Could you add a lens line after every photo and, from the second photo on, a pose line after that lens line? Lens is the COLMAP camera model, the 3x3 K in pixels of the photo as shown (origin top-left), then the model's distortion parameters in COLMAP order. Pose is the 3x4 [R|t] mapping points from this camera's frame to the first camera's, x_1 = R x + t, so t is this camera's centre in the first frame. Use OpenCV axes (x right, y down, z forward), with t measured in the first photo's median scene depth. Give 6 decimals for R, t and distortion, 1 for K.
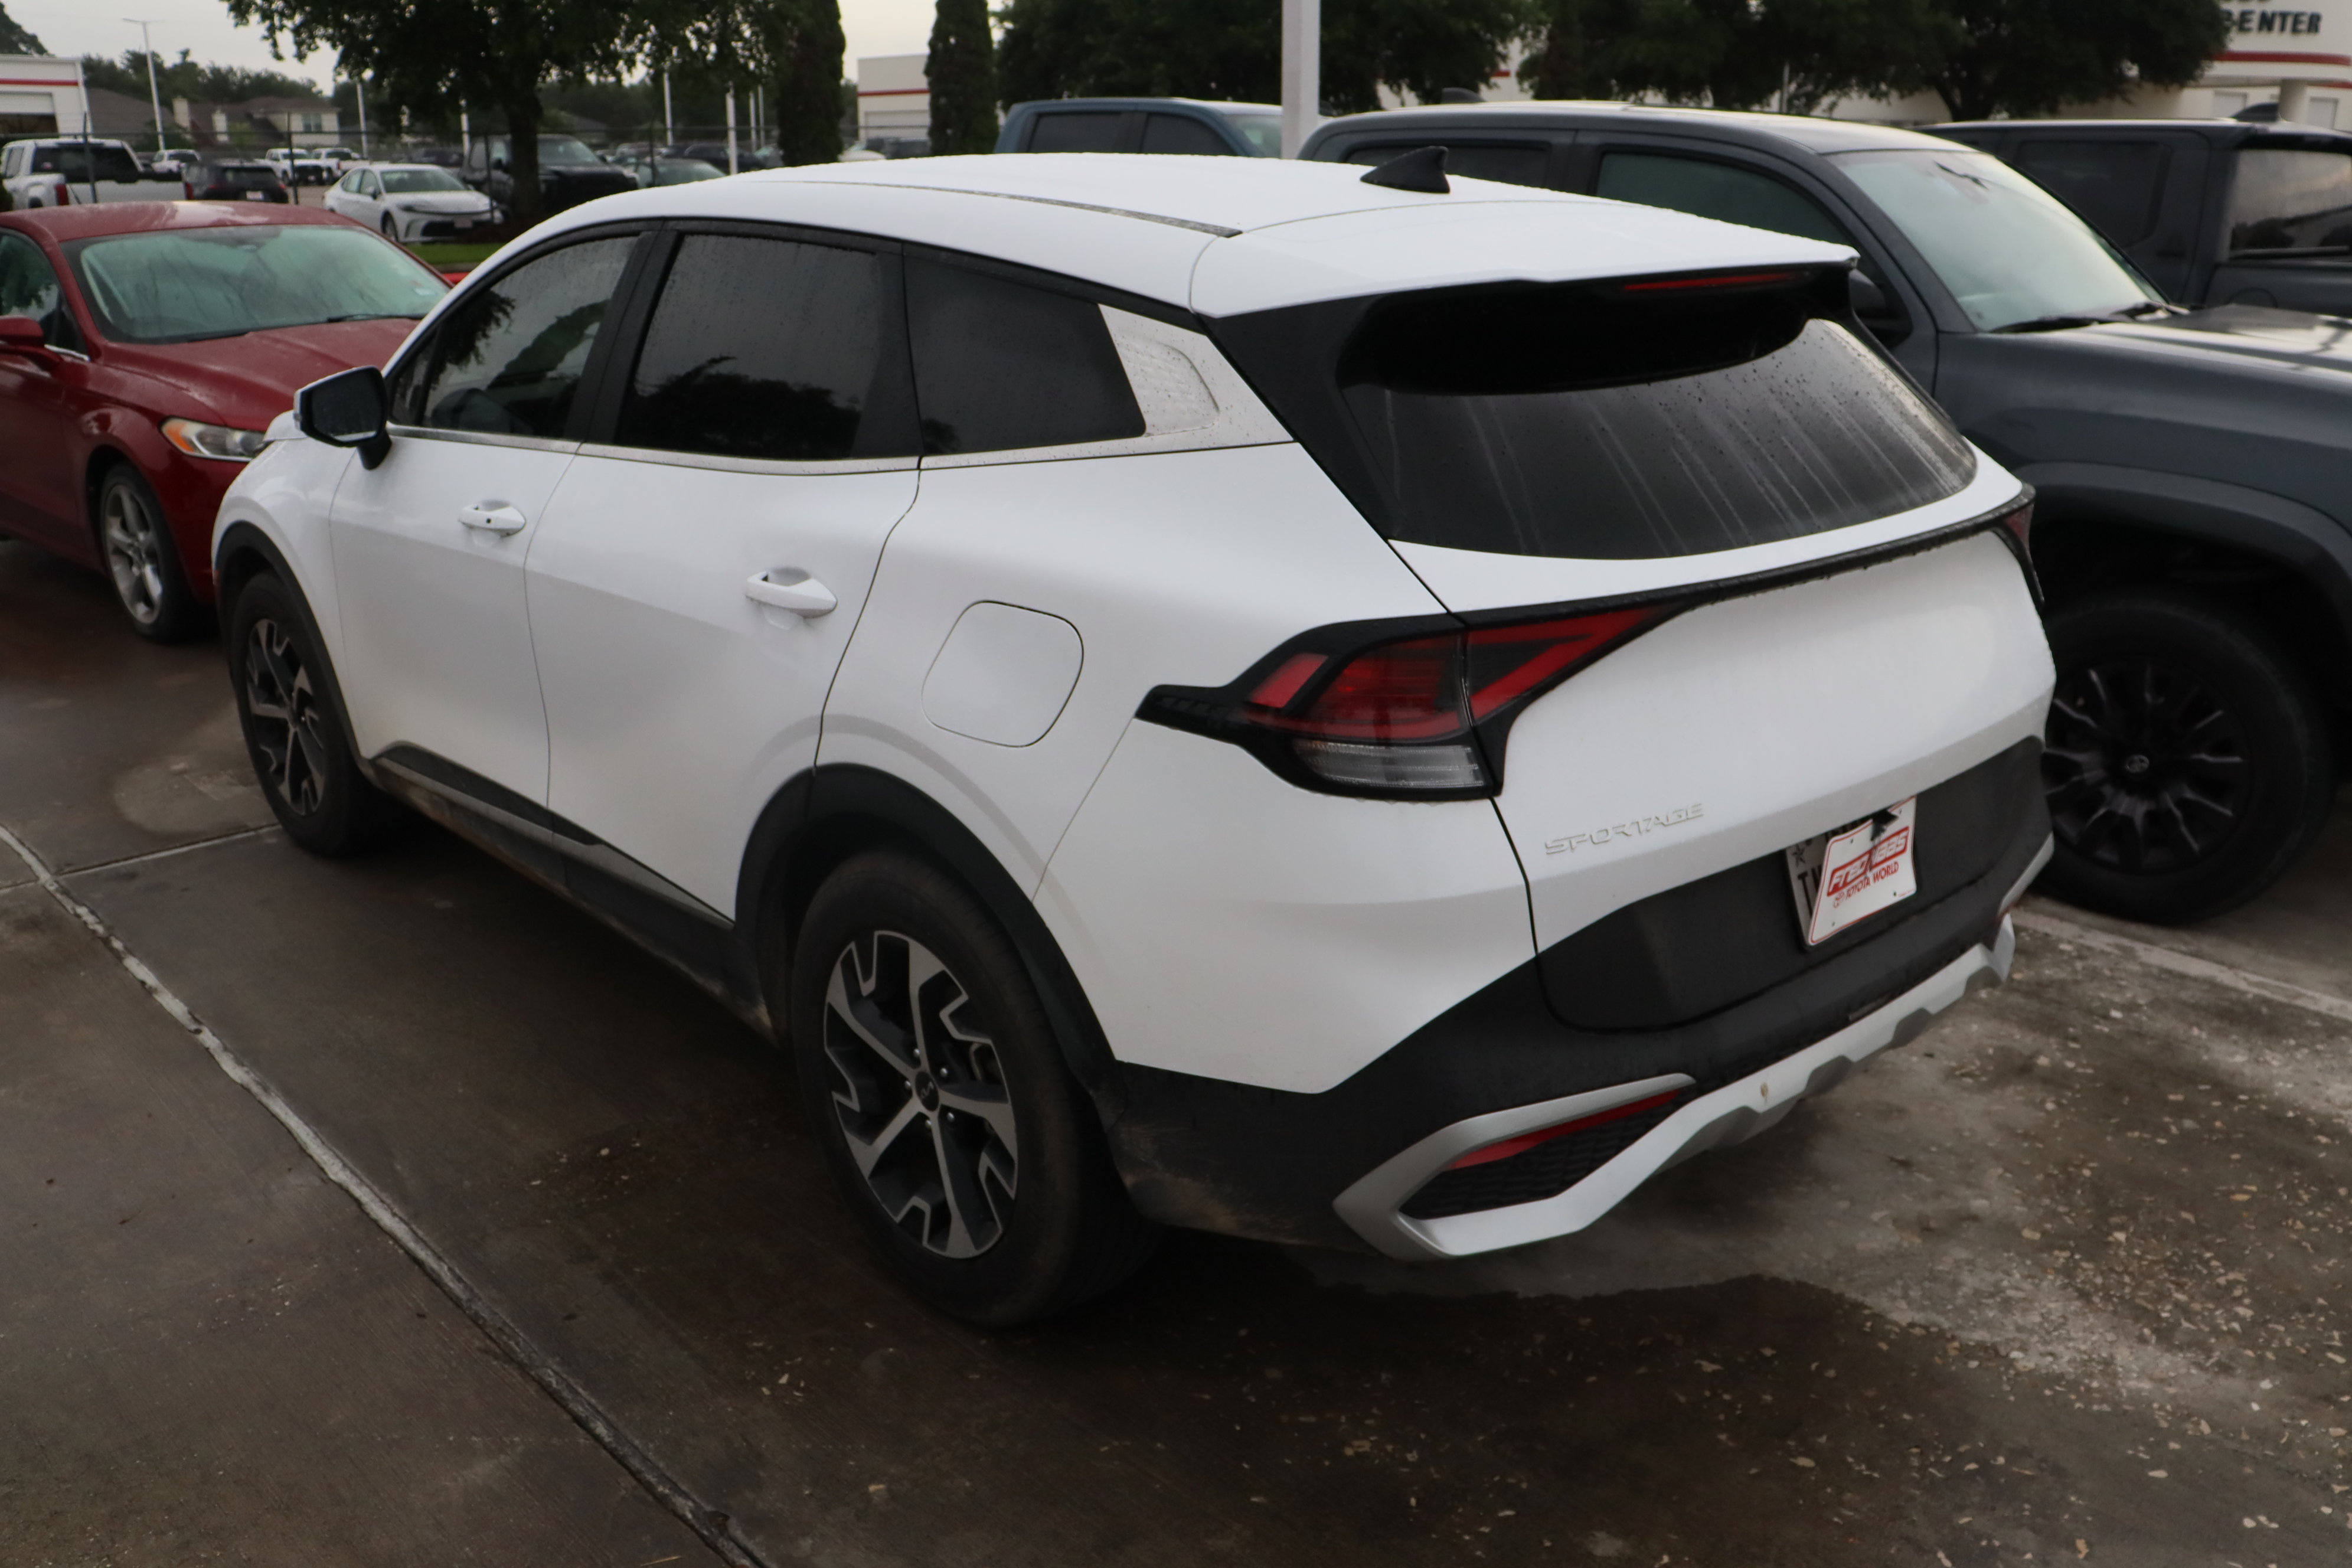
lens RADIAL K [[2034.2, 0, 1188.0], [0, 2034.2, 817.9], [0, 0, 1]] dist [-0.144109, 0.139727]
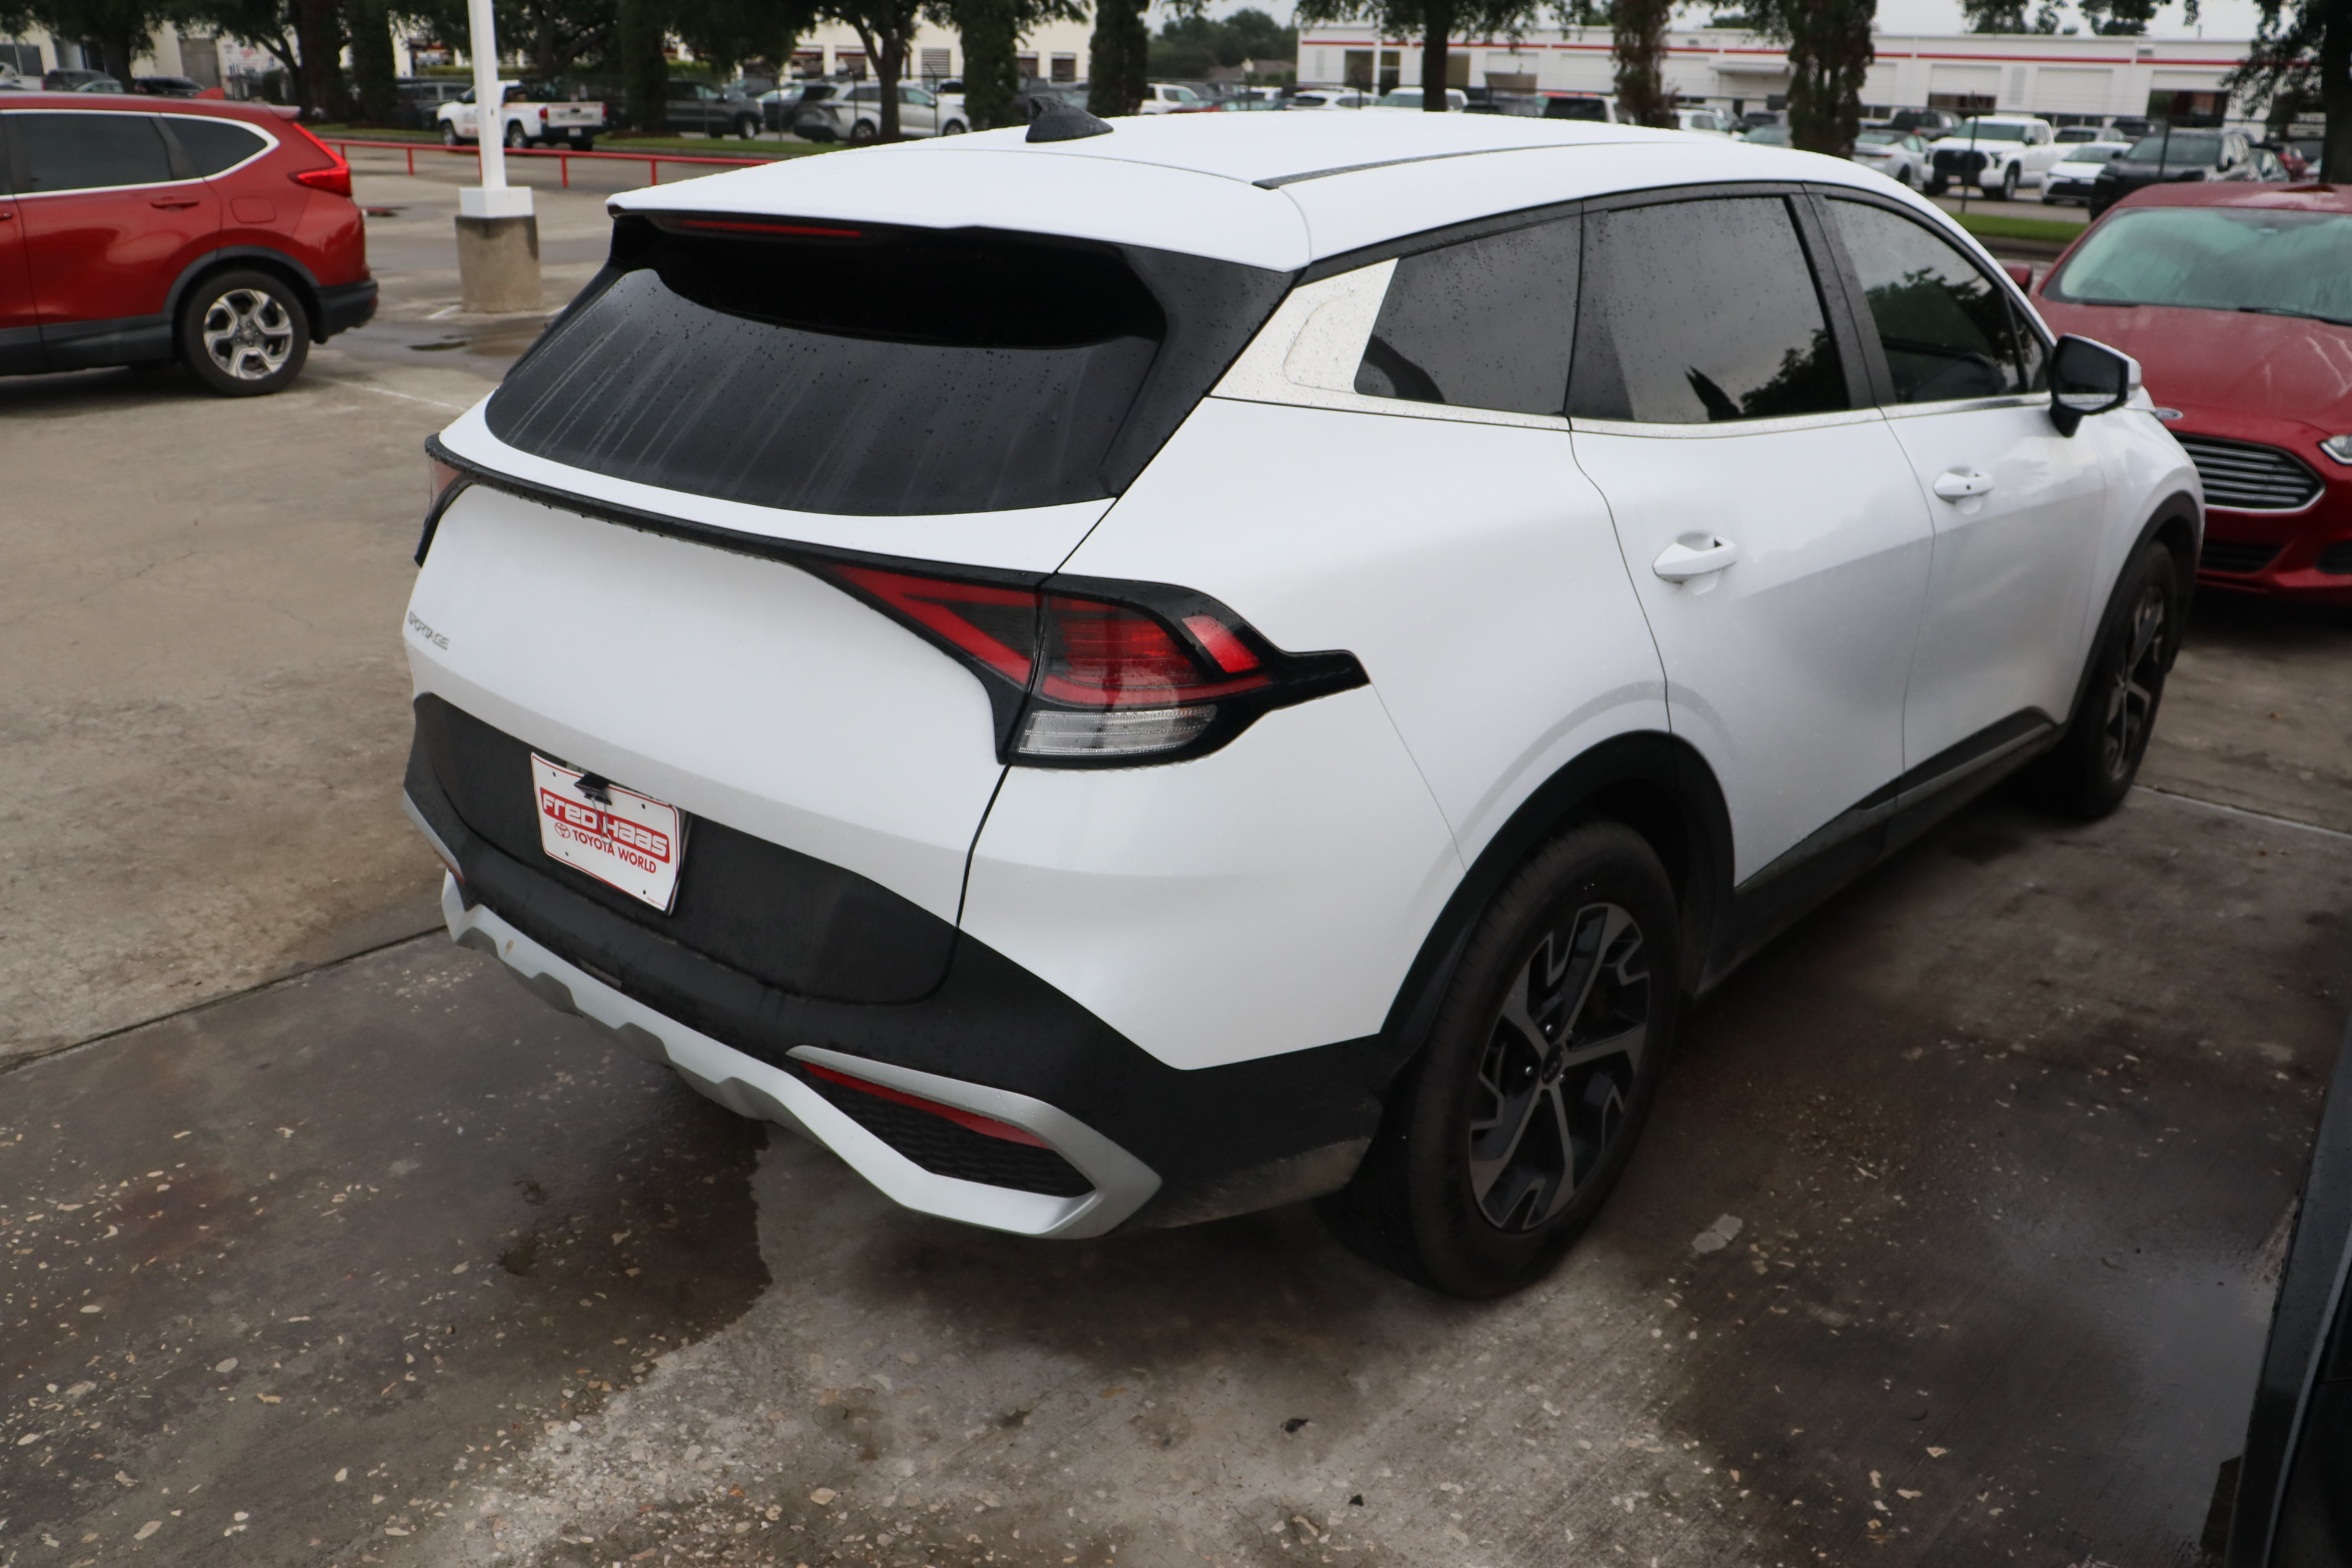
lens RADIAL K [[1924.9, 0, 1176.0], [0, 1924.9, 784.0], [0, 0, 1]] dist [-0.174851, 0.149196]
pose [[0.106859, 0.343976, -0.932878, 1.094370], [-0.335654, 0.895650, 0.291800, -0.320648], [0.935905, 0.281942, 0.211165, 0.950260]]
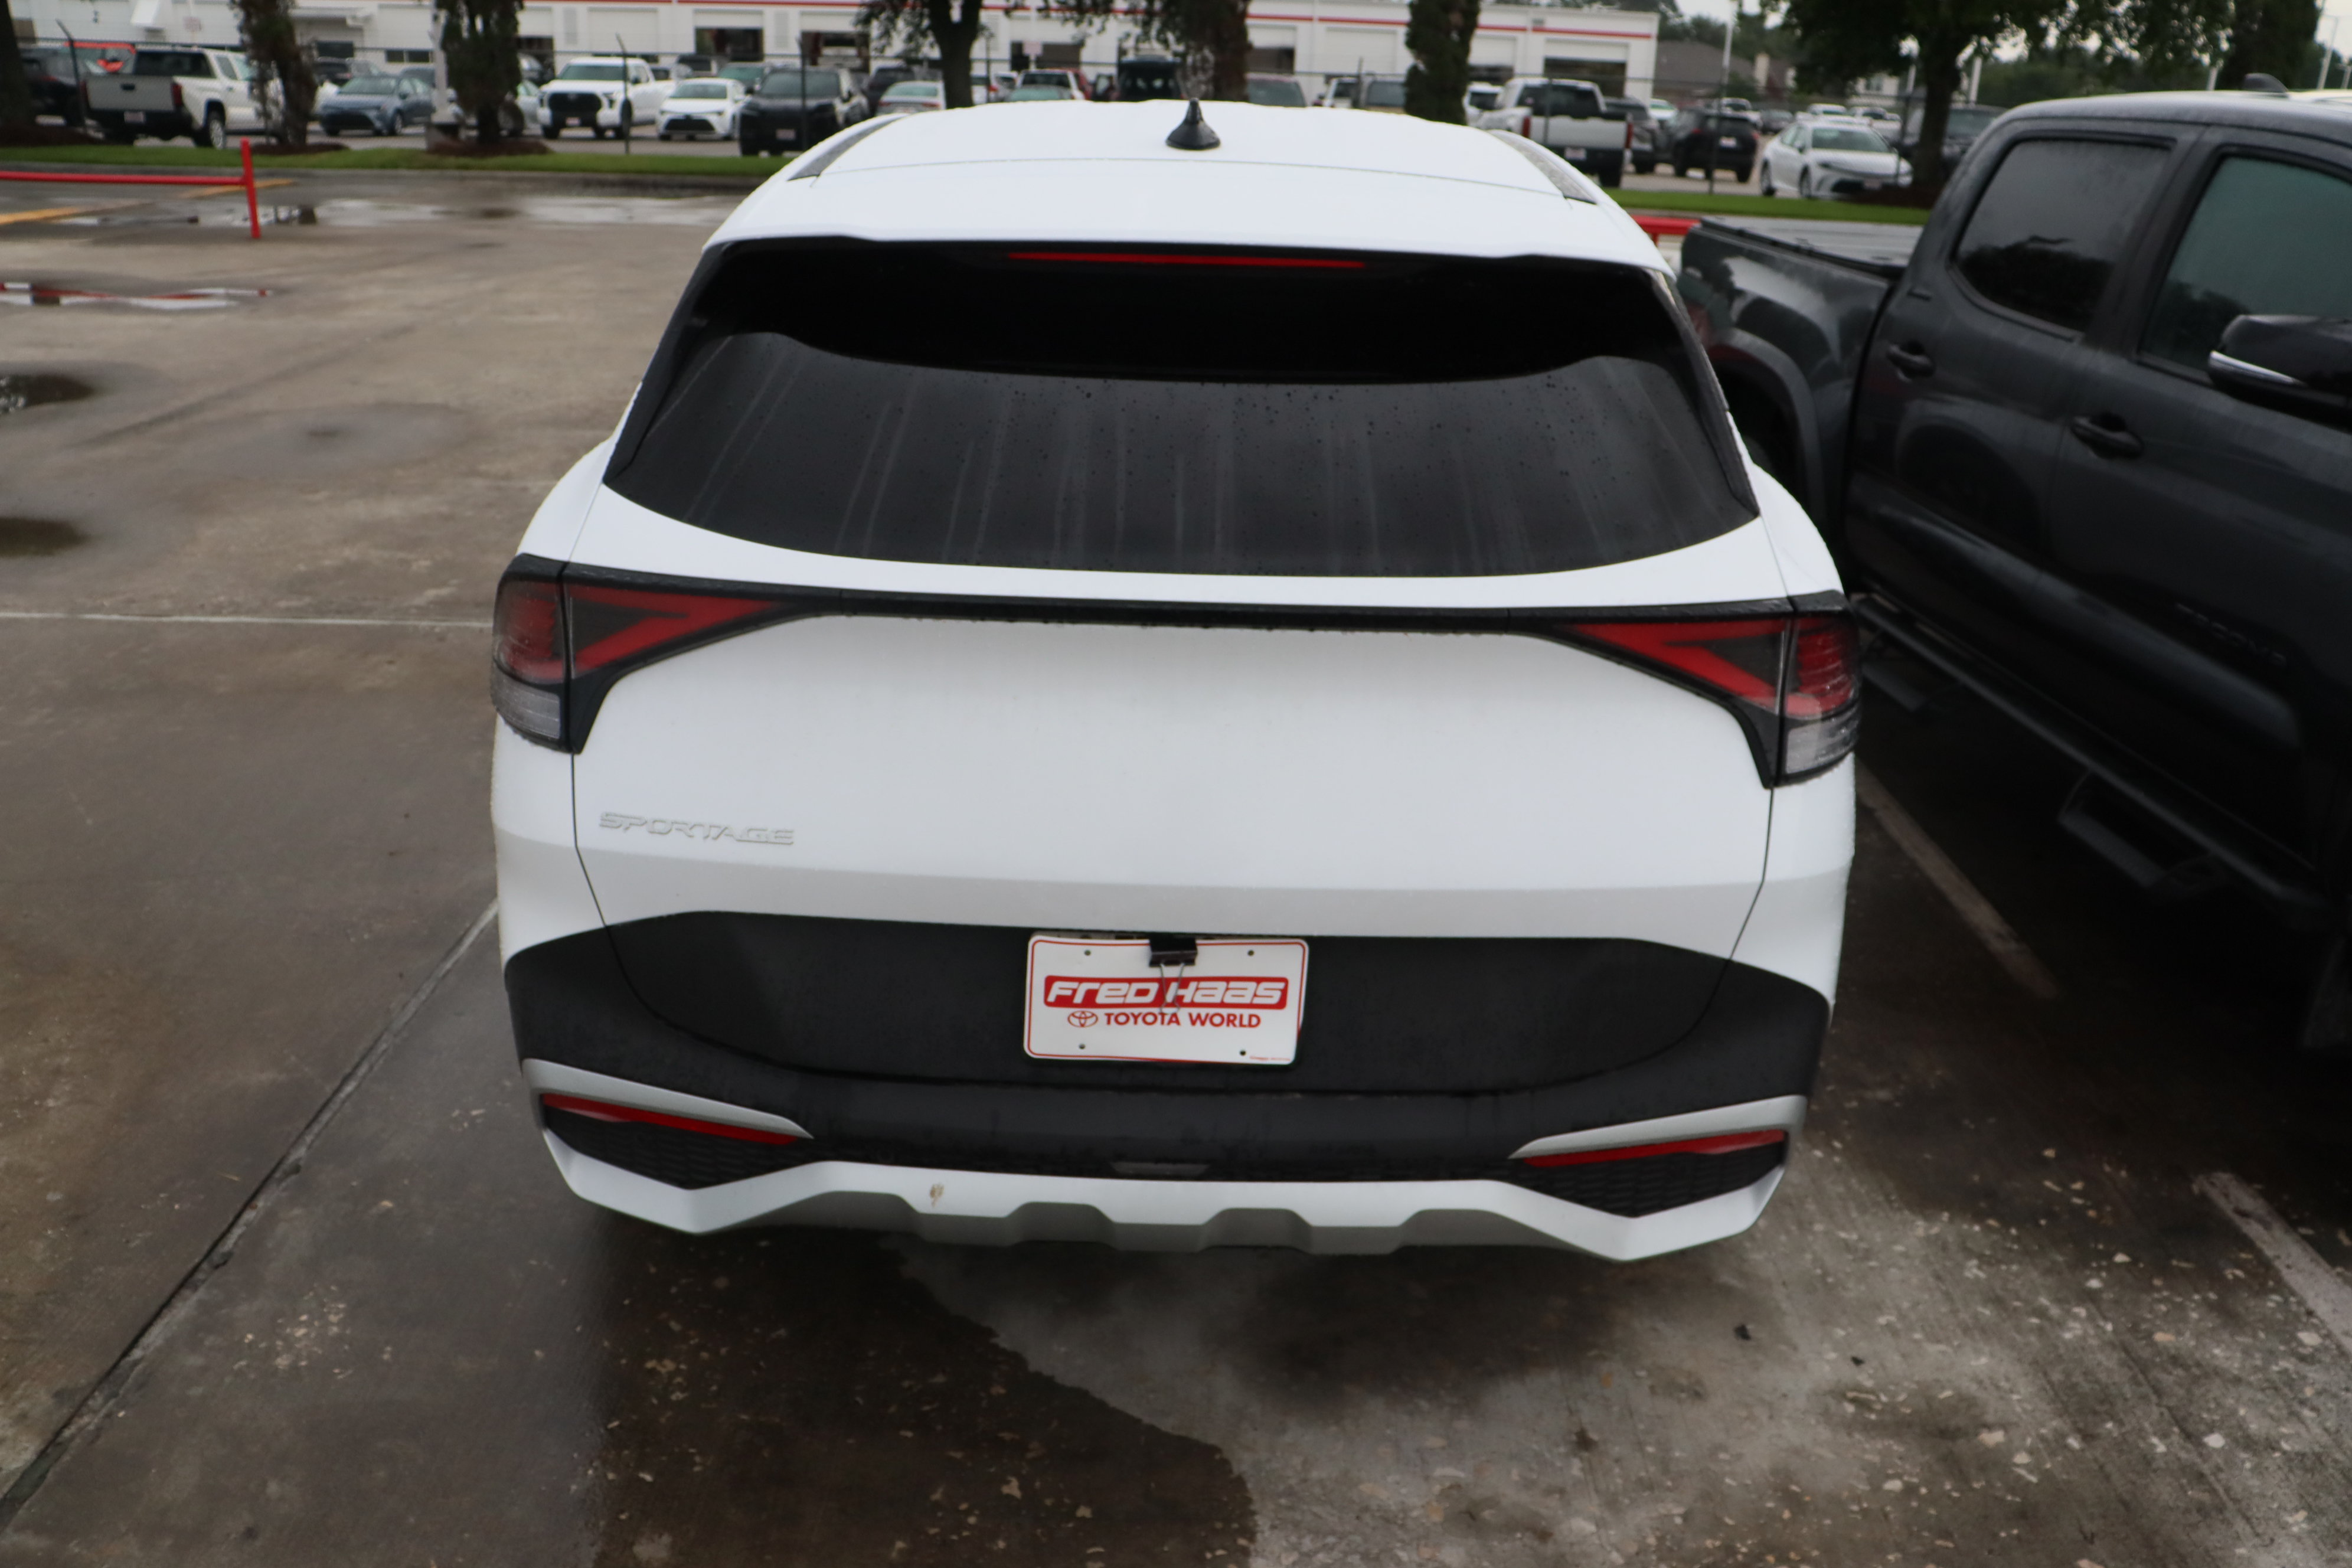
lens RADIAL K [[1946.3, 0, 1176.0], [0, 1946.3, 784.0], [0, 0, 1]] dist [-0.207303, 0.222892]
pose [[0.733332, 0.260941, -0.627801, 0.723738], [-0.249504, 0.962274, 0.108518, -0.128726], [0.632434, 0.077059, 0.770772, 0.357031]]
